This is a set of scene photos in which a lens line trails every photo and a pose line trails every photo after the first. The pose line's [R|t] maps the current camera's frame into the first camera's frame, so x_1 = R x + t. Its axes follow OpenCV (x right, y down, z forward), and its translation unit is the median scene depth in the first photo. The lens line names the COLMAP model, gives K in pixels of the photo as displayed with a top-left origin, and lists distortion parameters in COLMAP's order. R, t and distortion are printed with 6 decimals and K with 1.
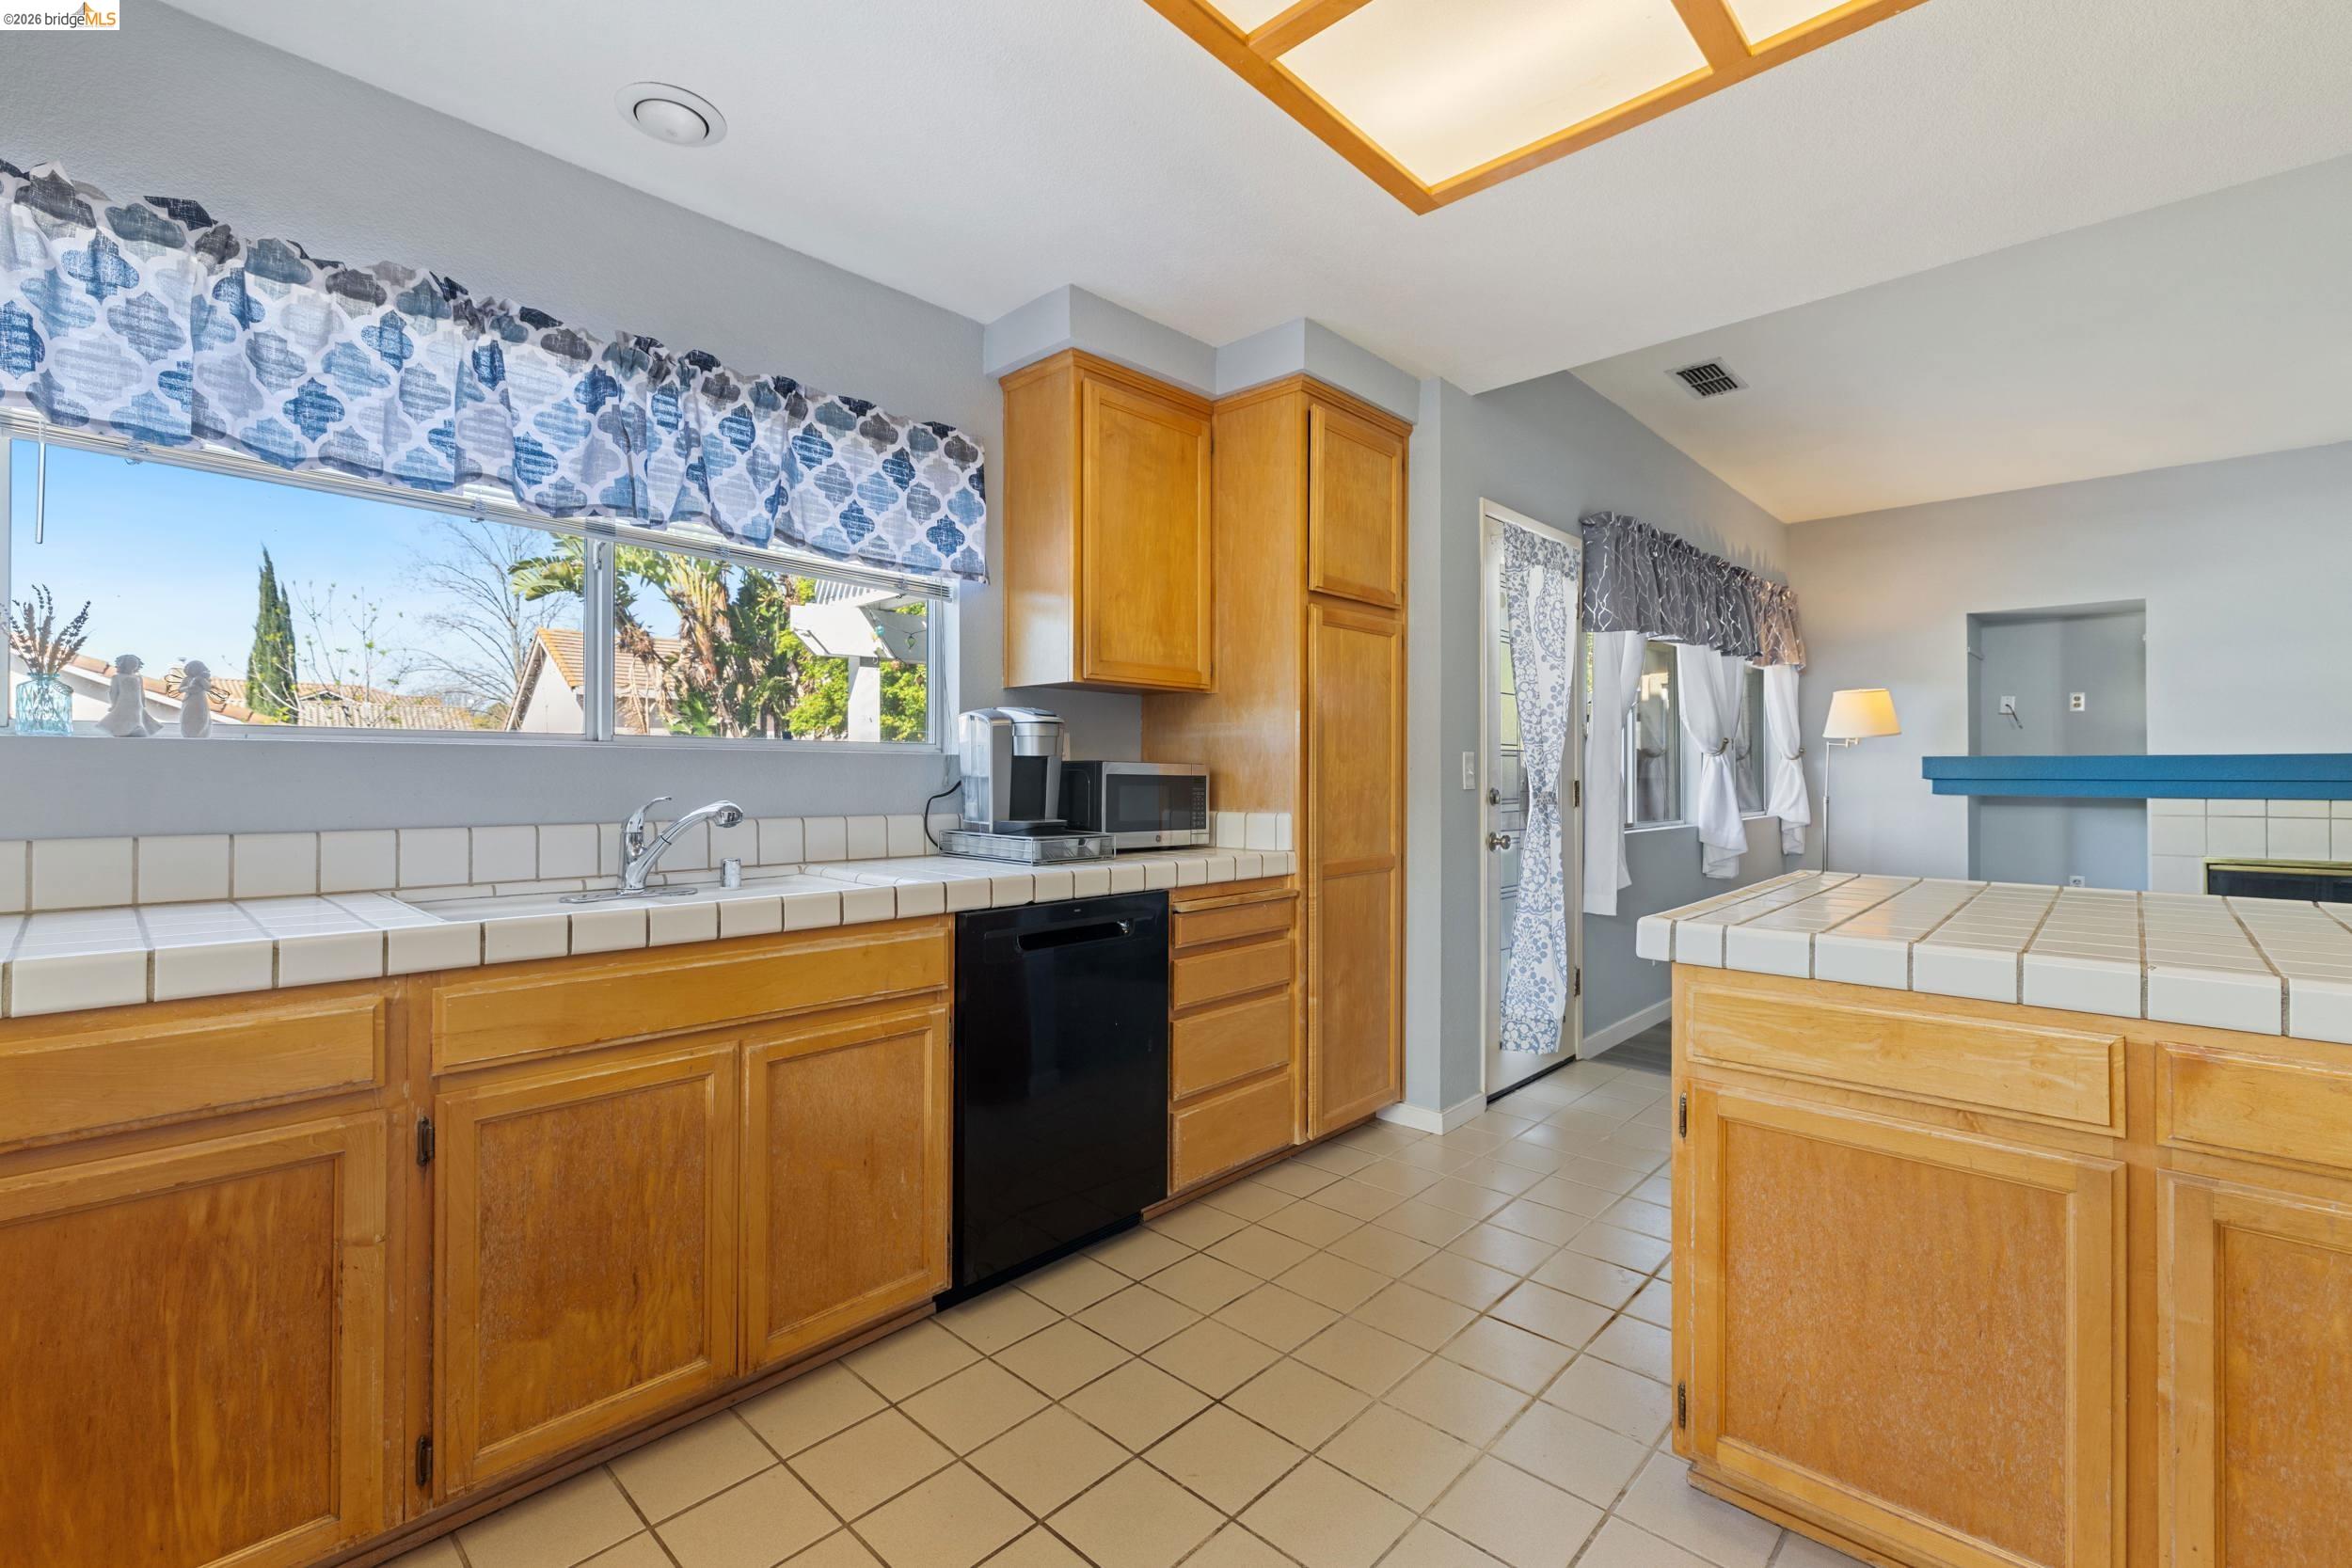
lens RADIAL K [[1014.6, 0, 1168.2], [0, 1014.6, 774.3], [0, 0, 1]] dist [-0.000125, 0.001210]
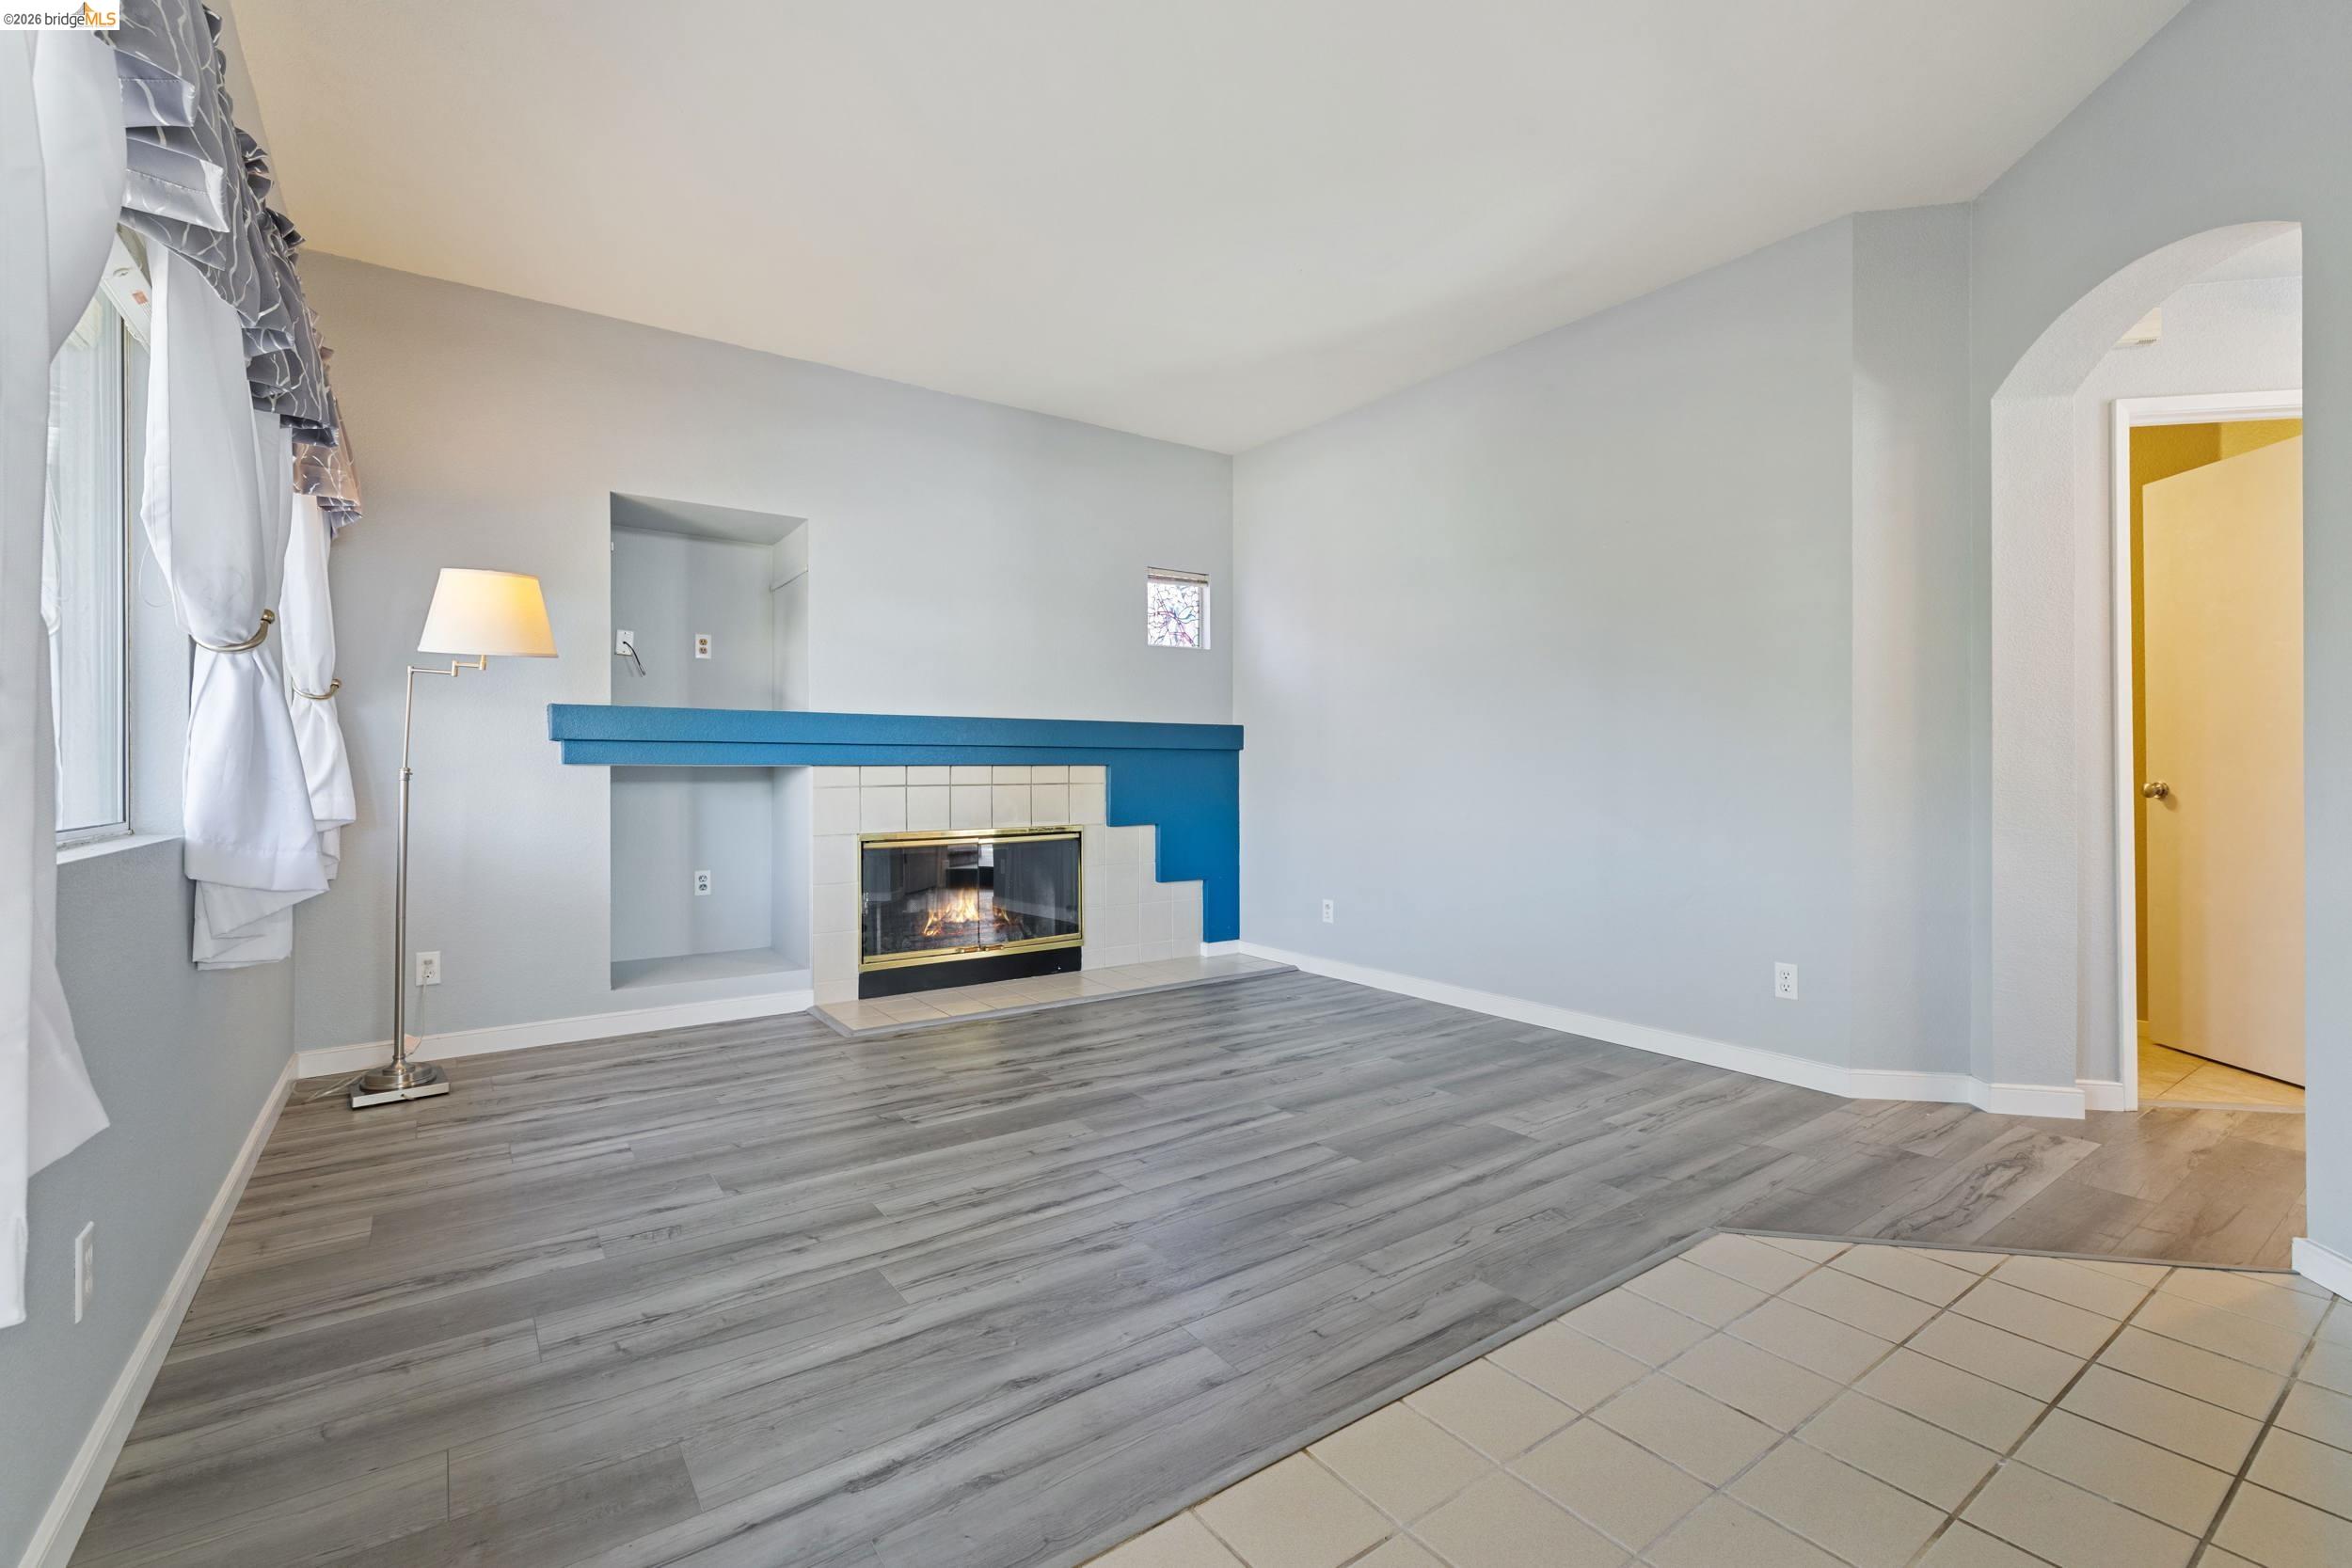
lens RADIAL K [[1014.6, 0, 1165.2], [0, 1014.6, 769.6], [0, 0, 1]] dist [-0.000125, 0.001210]
pose [[0.186533, -0.001086, 0.982448, 0.202839], [0.002609, 0.999996, 0.000610, 0.024326], [-0.982445, 0.002449, 0.186535, 0.521136]]
